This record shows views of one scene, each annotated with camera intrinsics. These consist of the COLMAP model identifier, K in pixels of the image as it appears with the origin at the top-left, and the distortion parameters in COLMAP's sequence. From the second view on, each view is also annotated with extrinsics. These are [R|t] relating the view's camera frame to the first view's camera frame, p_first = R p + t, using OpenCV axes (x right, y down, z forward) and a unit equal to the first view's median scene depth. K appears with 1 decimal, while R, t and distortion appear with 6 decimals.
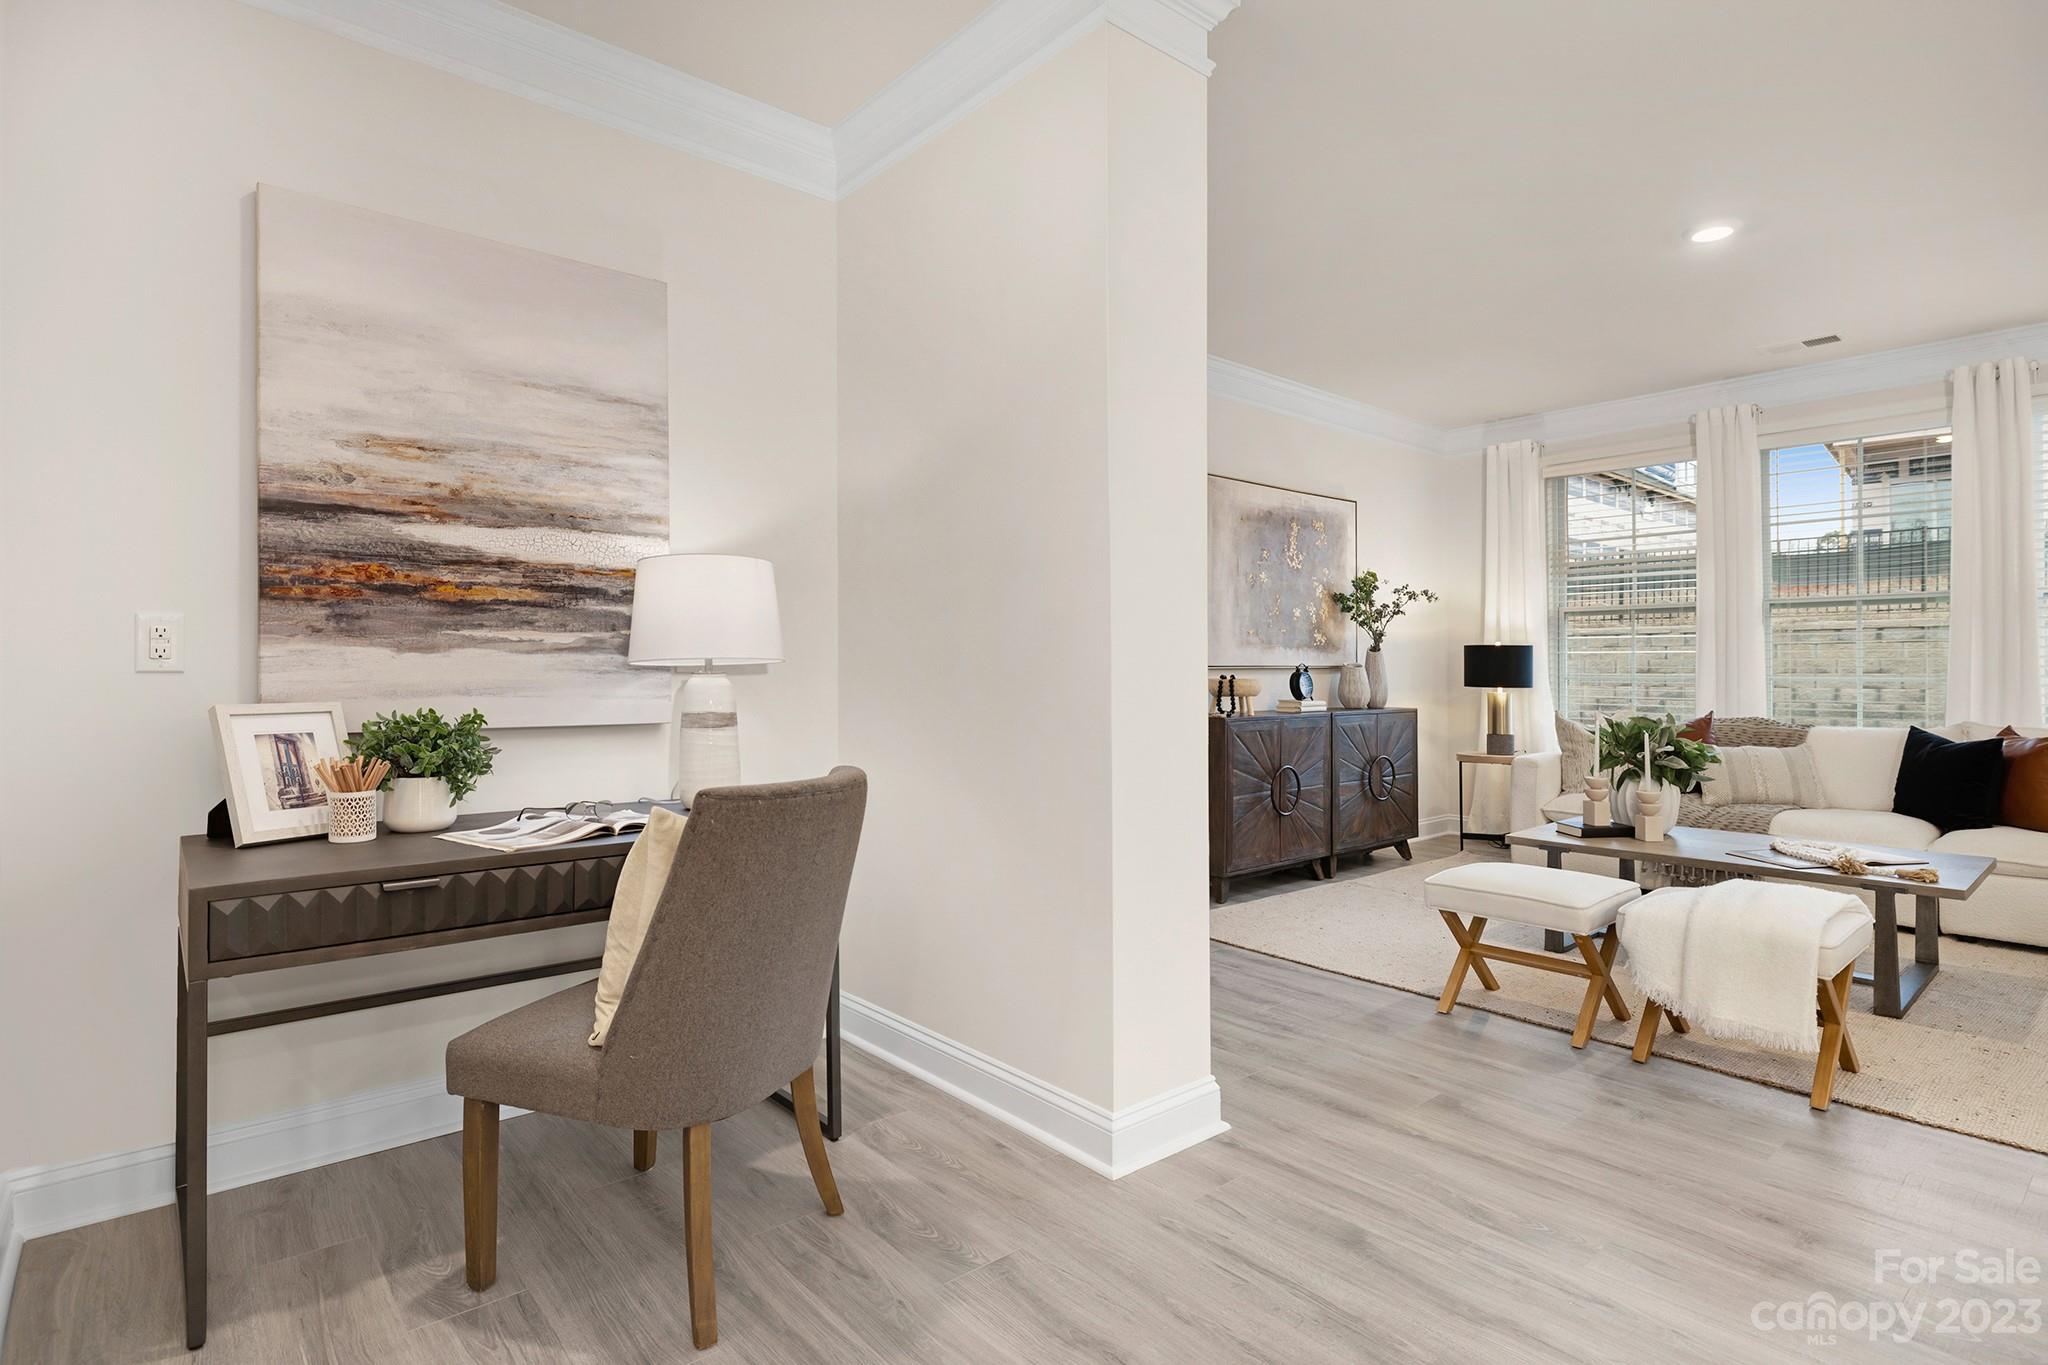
lens RADIAL K [[1053.8, 0, 1063.1], [0, 1053.8, 668.2], [0, 0, 1]] dist [-0.004115, -0.000584]
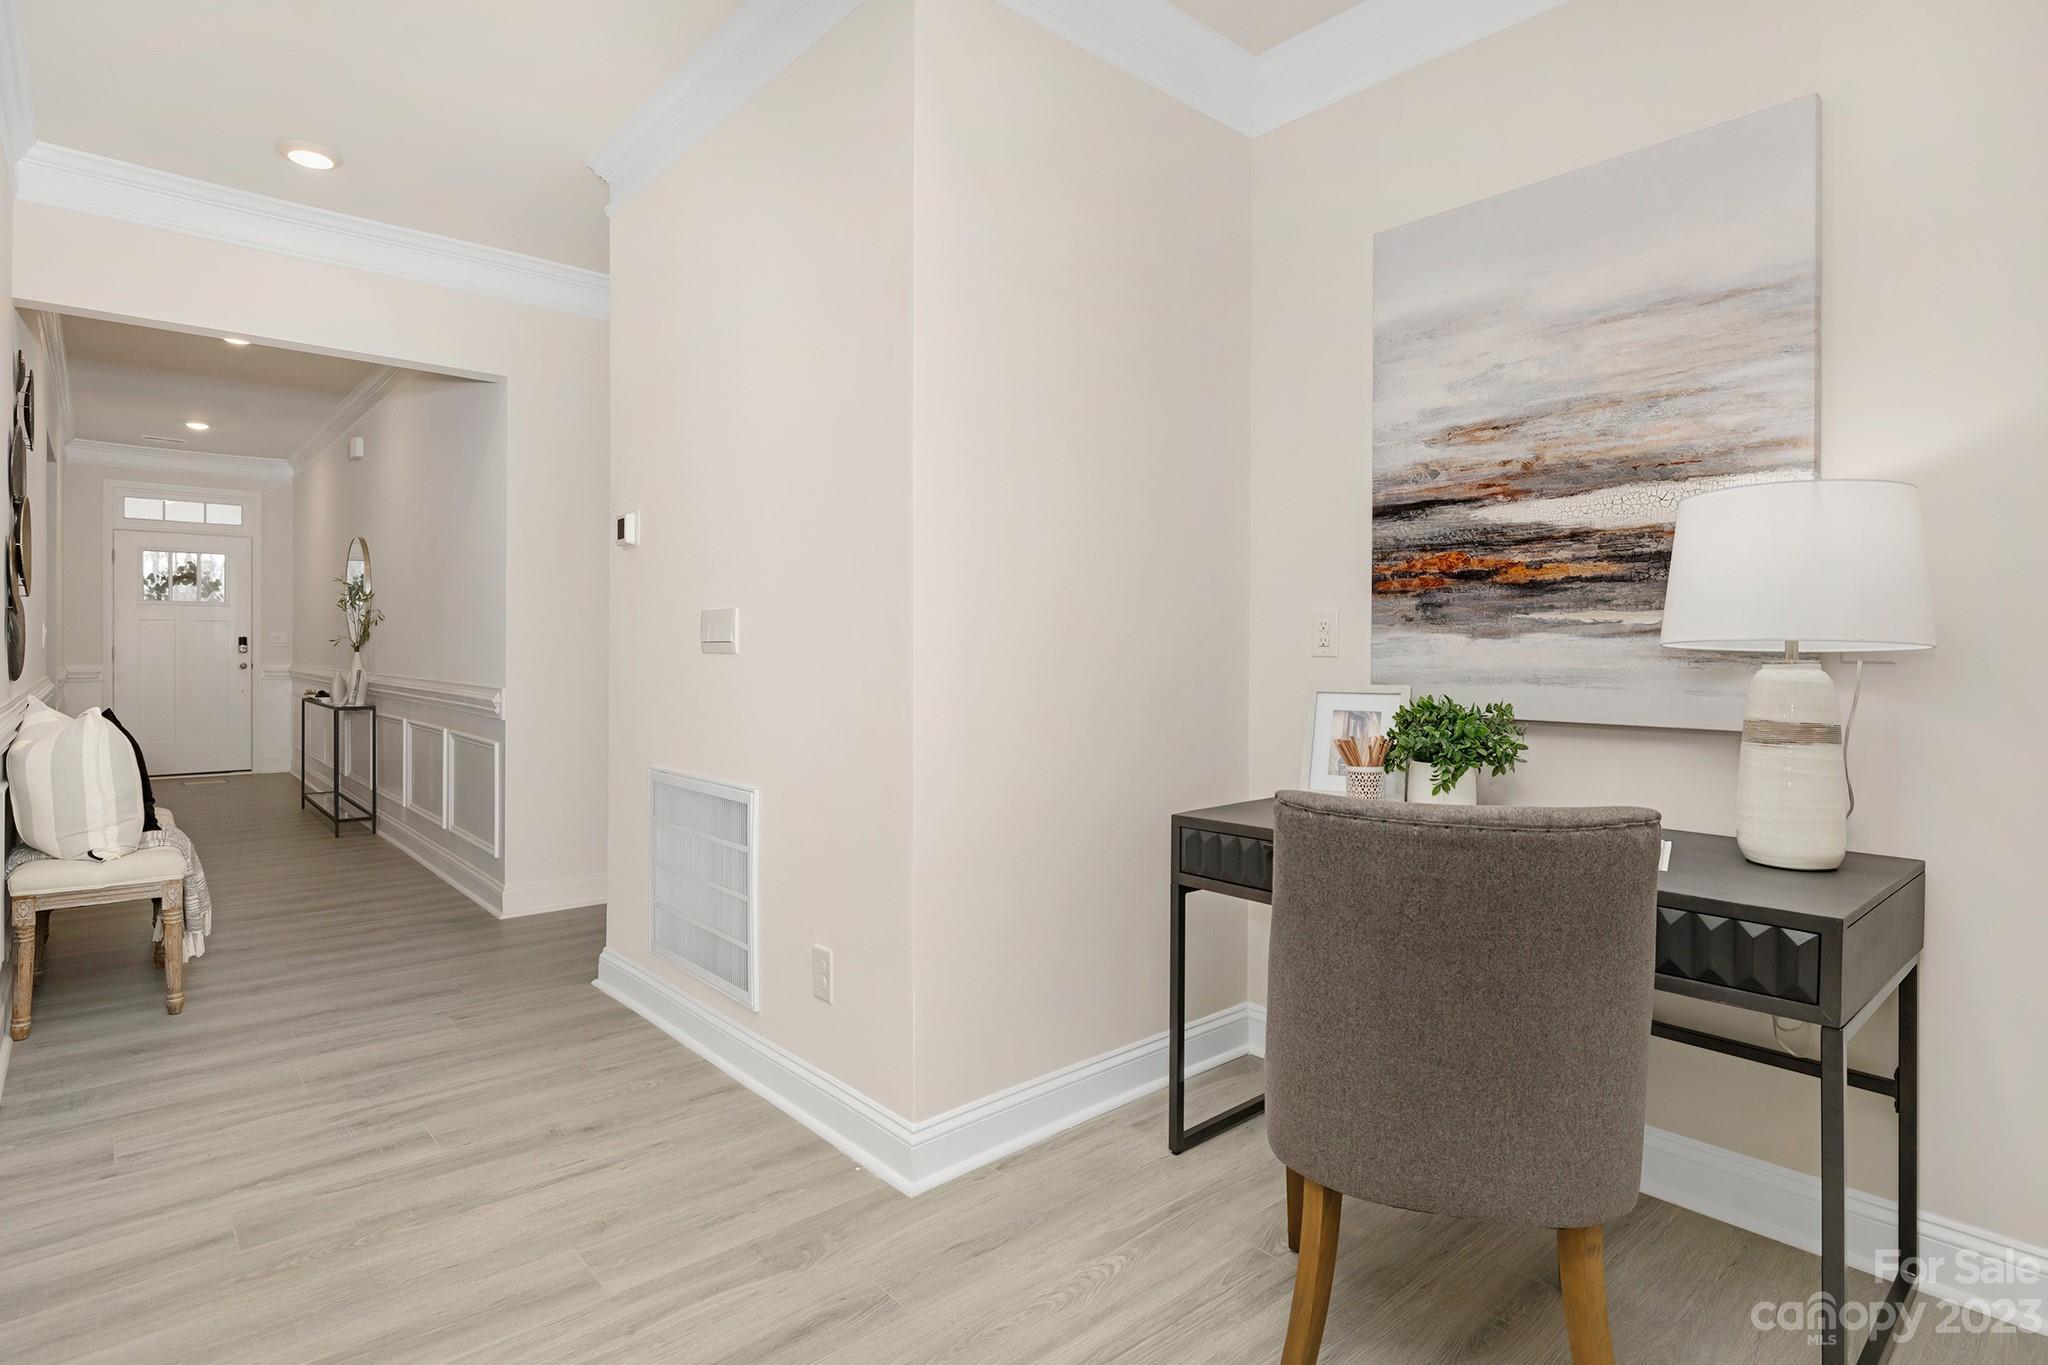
lens RADIAL K [[1063.3, 0, 1016.4], [0, 1063.3, 654.5], [0, 0, 1]] dist [0.000428, -0.000489]
pose [[-0.014104, 0.002970, -0.999896, 0.361423], [-0.001929, 0.999994, 0.002998, -0.001965], [0.999899, 0.001971, -0.014098, 0.546791]]
